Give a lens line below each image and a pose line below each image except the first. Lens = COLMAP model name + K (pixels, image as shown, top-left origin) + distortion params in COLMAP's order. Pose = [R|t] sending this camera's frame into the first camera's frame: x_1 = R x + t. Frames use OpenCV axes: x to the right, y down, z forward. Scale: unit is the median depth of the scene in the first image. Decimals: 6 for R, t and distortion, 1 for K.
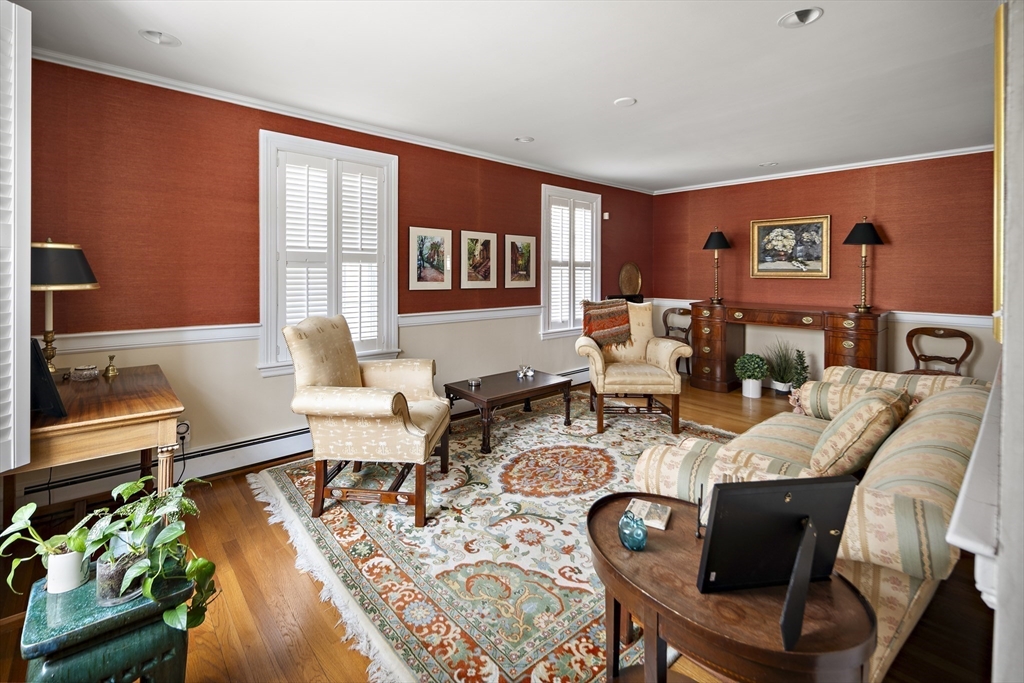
lens RADIAL K [[449.2, 0, 512.0], [0, 449.2, 341.5], [0, 0, 1]] dist [-0.001139, -0.000293]
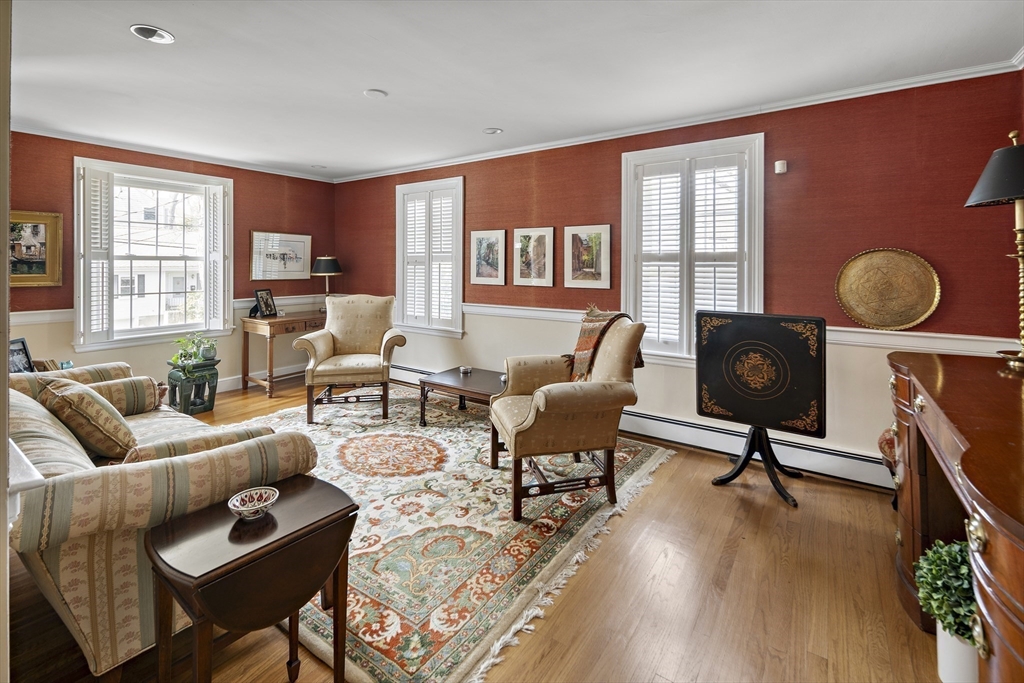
lens RADIAL K [[449.2, 0, 512.0], [0, 449.2, 341.5], [0, 0, 1]] dist [-0.001139, -0.000293]
pose [[0.230181, 0.143197, -0.962555, 0.891857], [-0.163296, 0.980773, 0.106858, -0.098962], [0.959349, 0.132584, 0.249139, 0.747596]]
